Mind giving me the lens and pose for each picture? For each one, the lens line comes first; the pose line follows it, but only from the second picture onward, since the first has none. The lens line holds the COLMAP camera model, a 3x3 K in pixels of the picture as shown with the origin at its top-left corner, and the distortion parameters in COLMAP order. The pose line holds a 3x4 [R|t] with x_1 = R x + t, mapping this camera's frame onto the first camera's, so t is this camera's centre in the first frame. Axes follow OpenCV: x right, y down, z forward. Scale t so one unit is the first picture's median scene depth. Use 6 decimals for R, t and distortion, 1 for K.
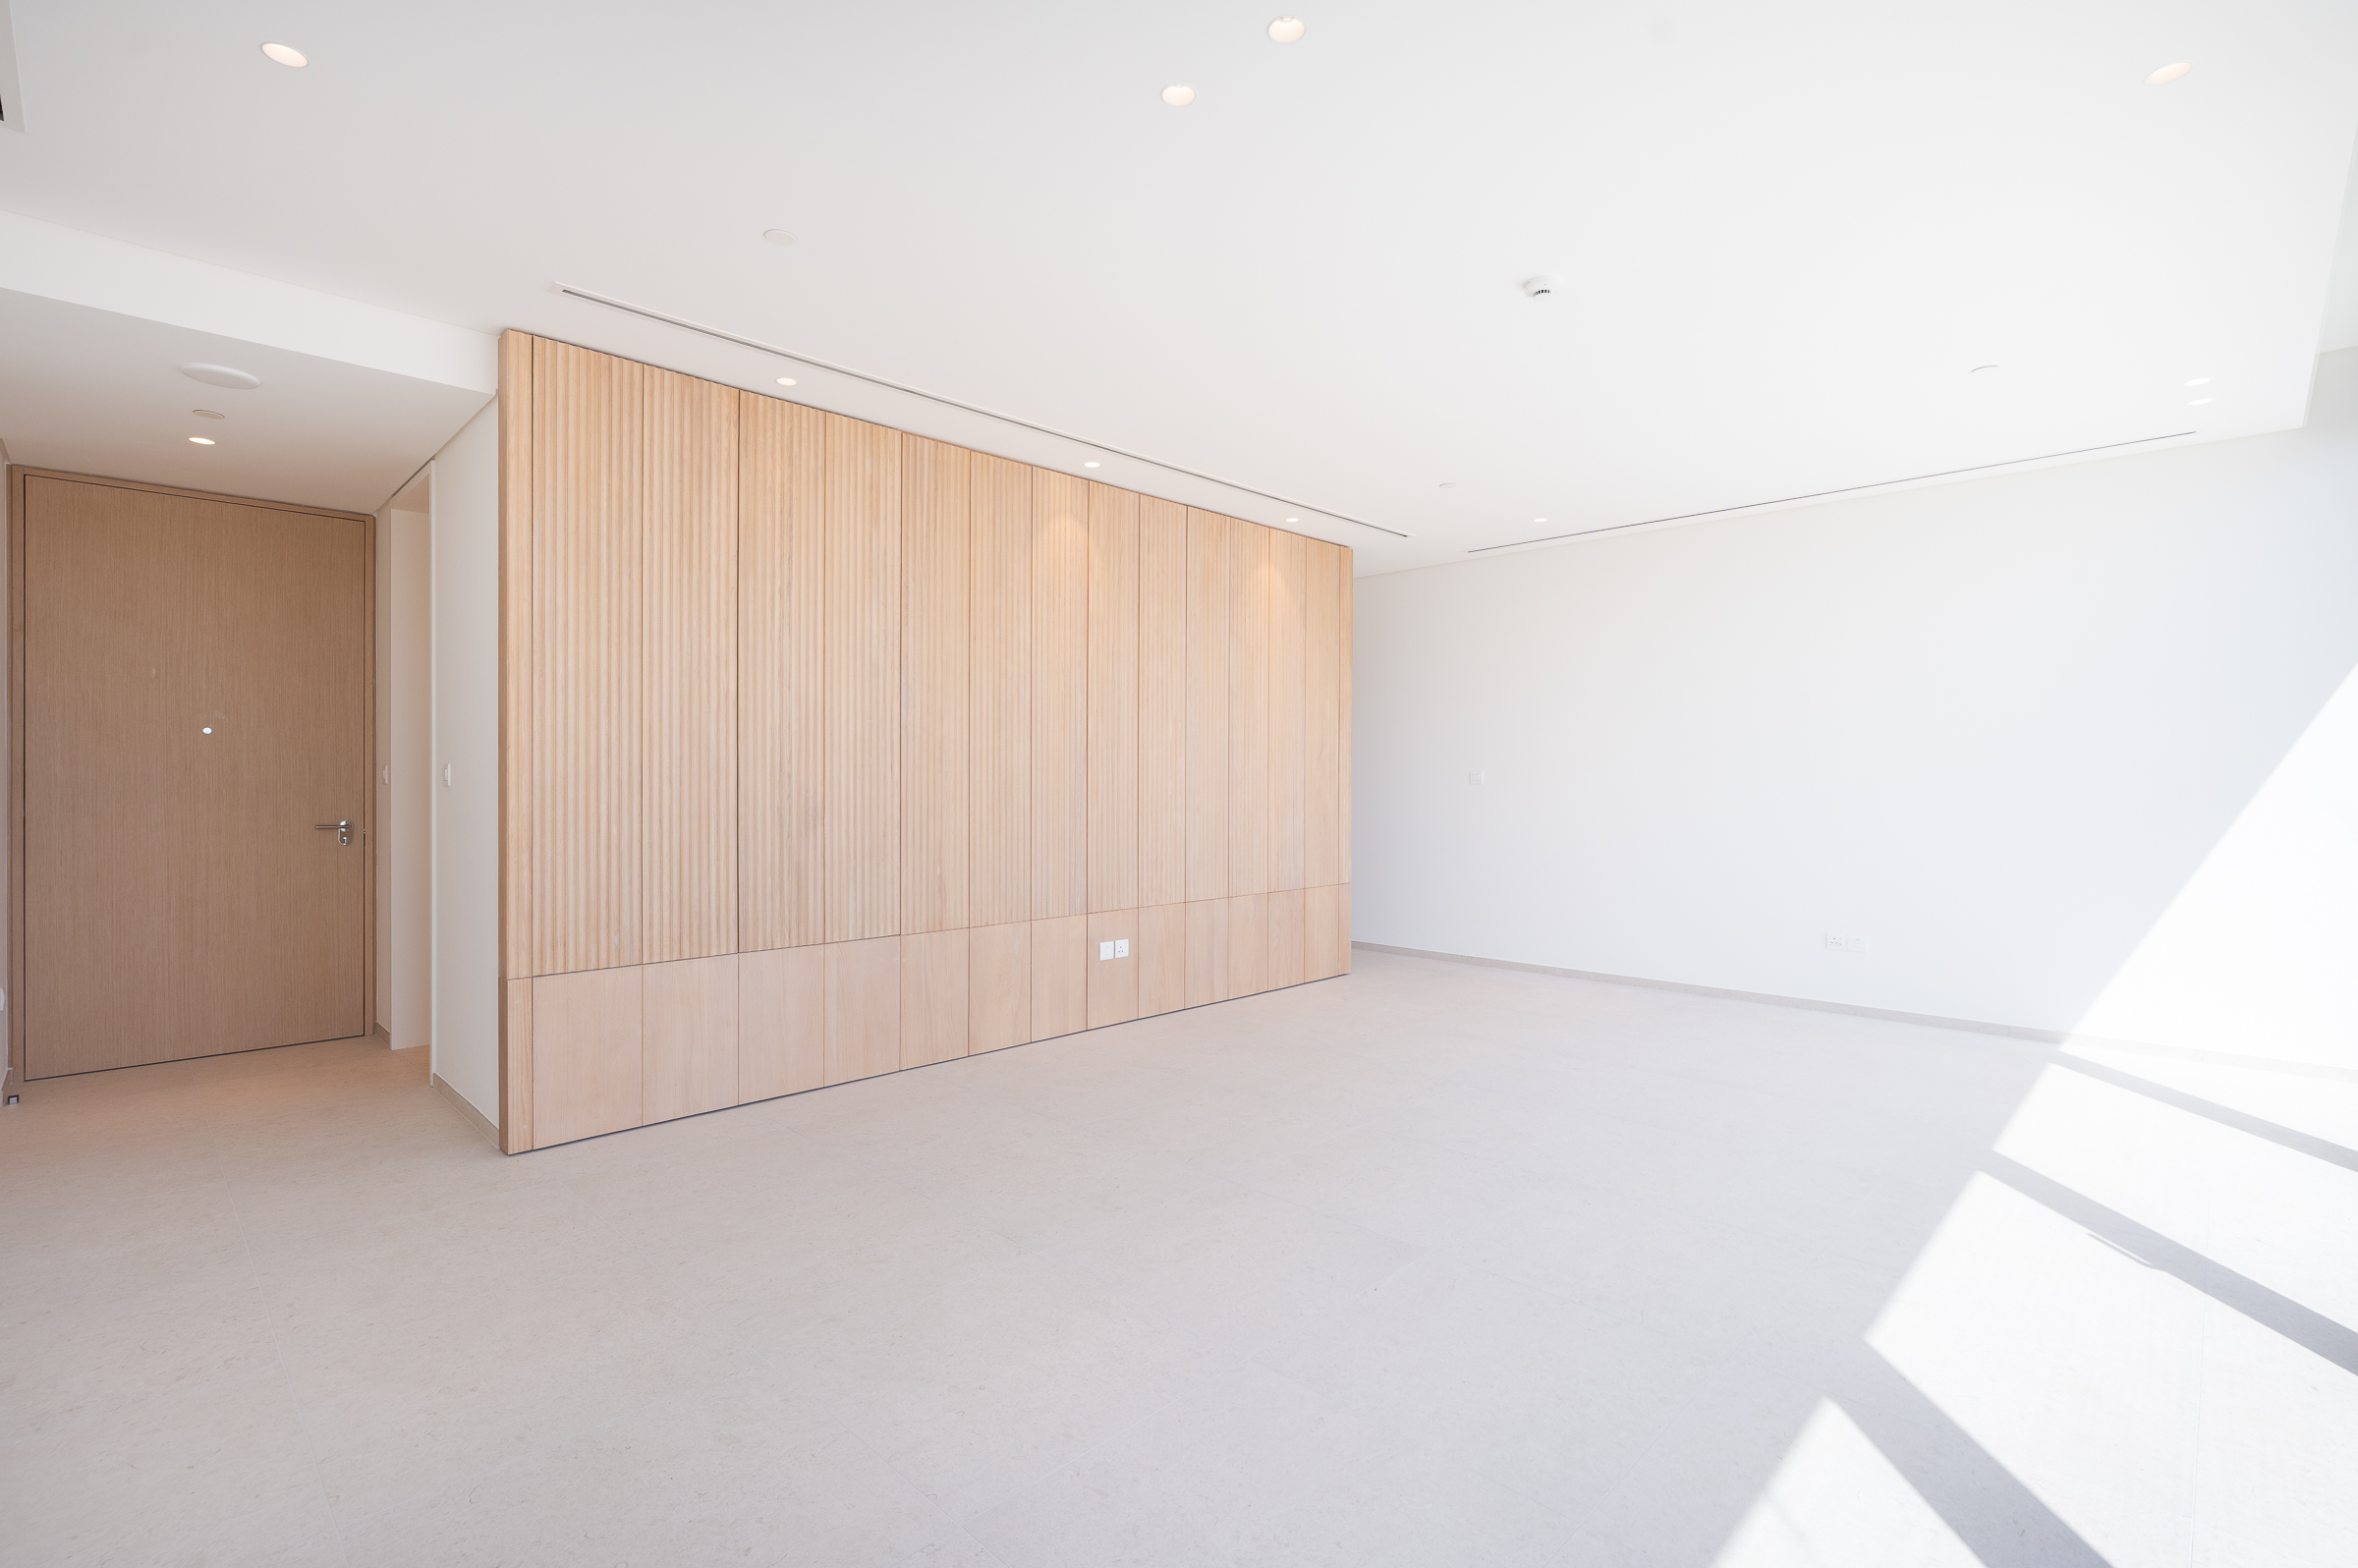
lens RADIAL K [[1084.1, 0, 1172.3], [0, 1084.1, 785.4], [0, 0, 1]] dist [-0.004556, 0.002232]
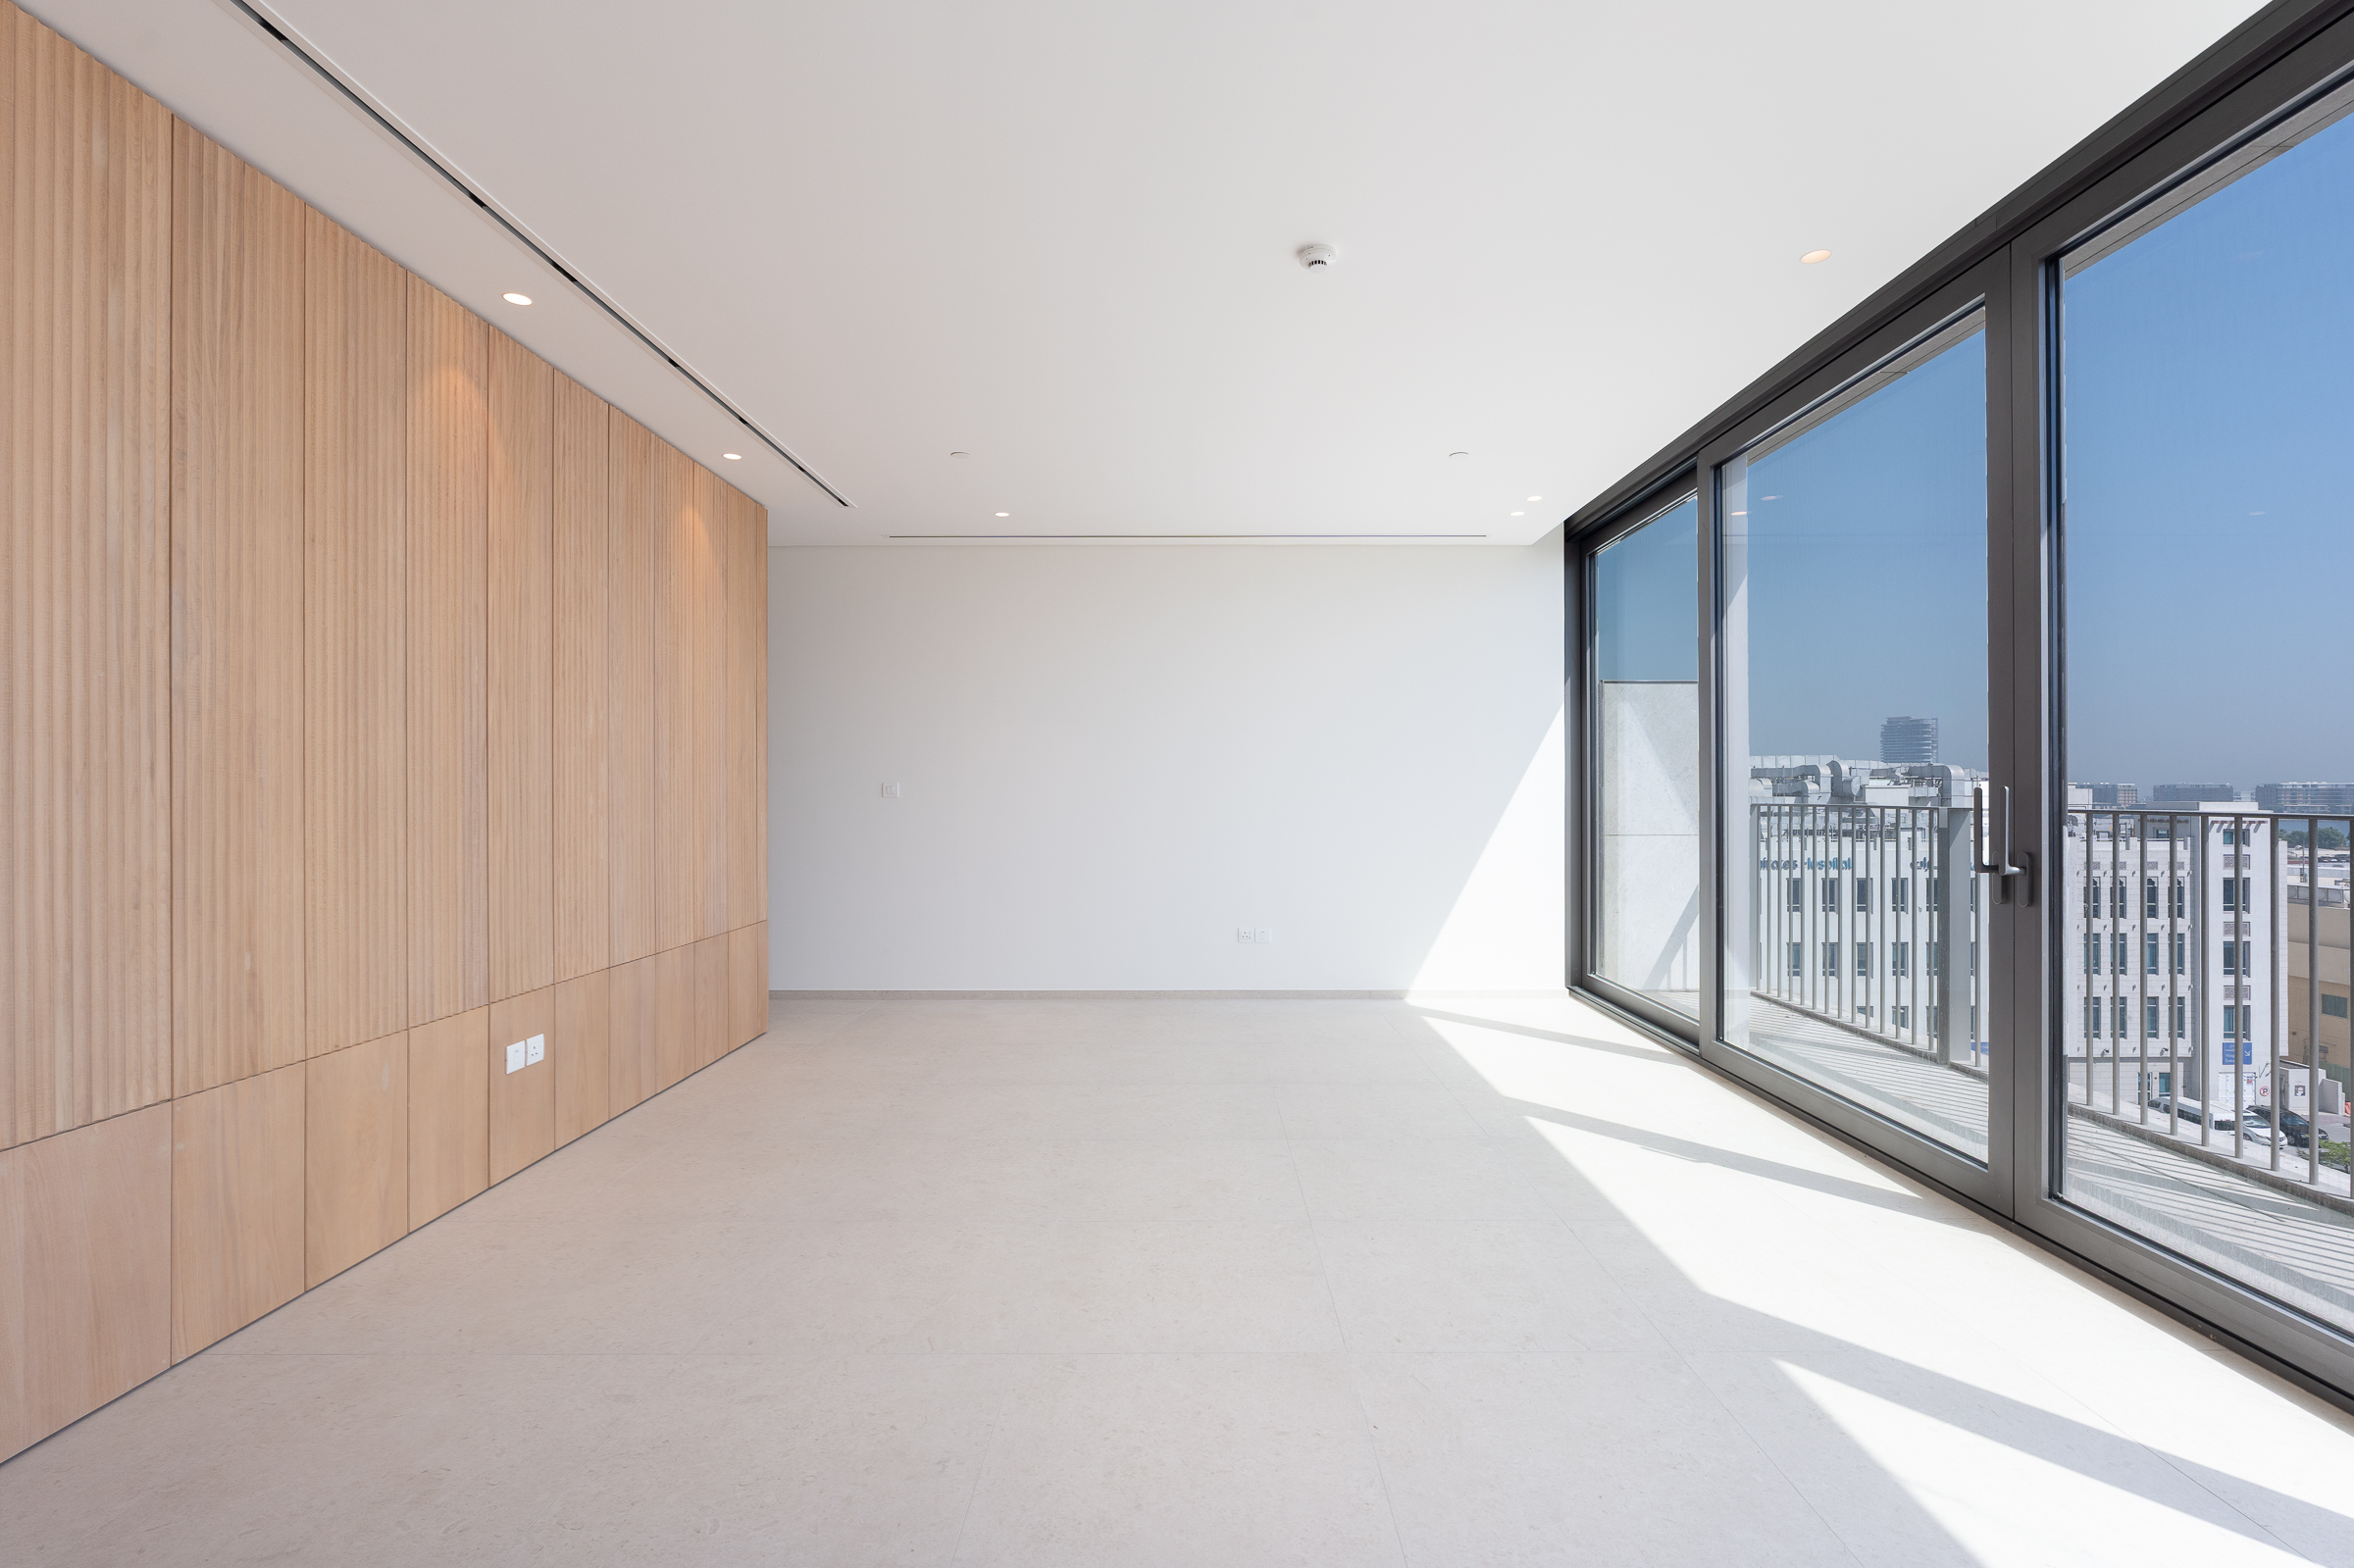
lens RADIAL K [[1082.1, 0, 1204.0], [0, 1082.1, 795.6], [0, 0, 1]] dist [-0.004556, 0.002232]
pose [[0.708161, -0.003440, 0.706043, -0.245931], [0.006790, 0.999975, -0.001938, 0.000238], [-0.706019, 0.006166, 0.708166, 0.275619]]
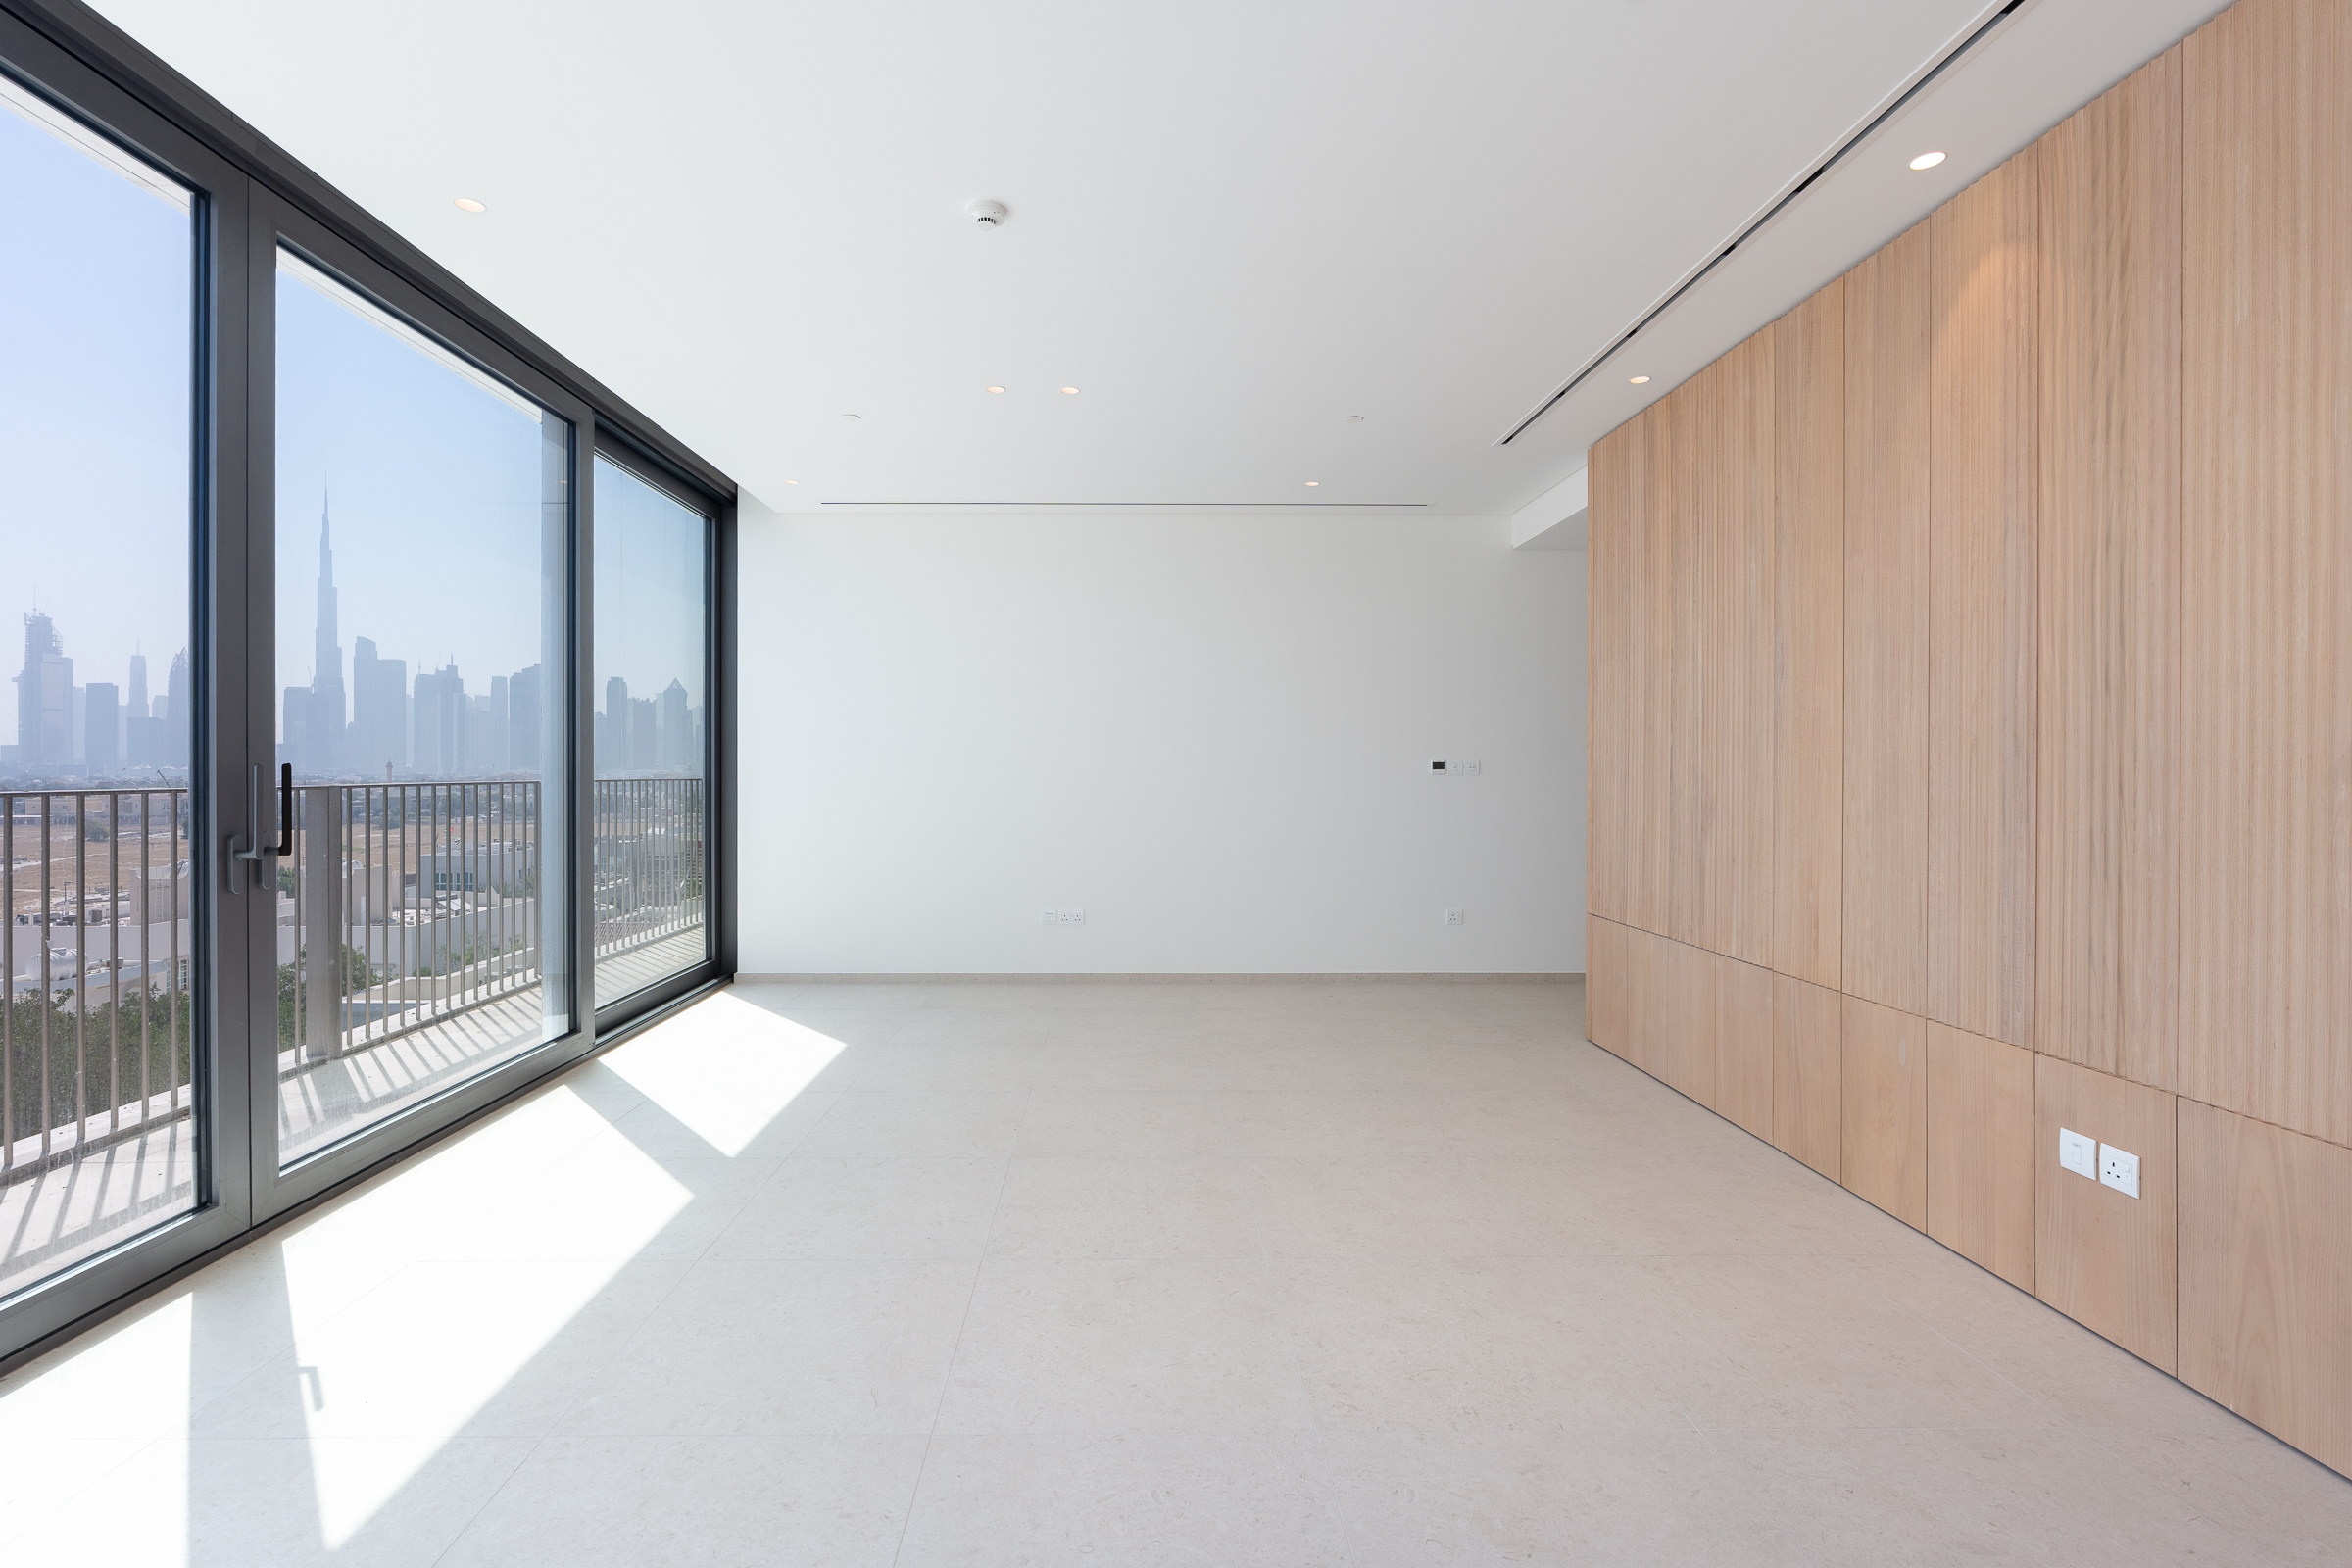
lens RADIAL K [[1081.3, 0, 1168.7], [0, 1081.3, 782.5], [0, 0, 1]] dist [-0.004556, 0.002232]
pose [[-0.701522, 0.008955, -0.712592, 0.566355], [-0.000204, 0.999918, 0.012767, -0.006308], [0.712648, 0.009102, -0.701463, 1.142933]]
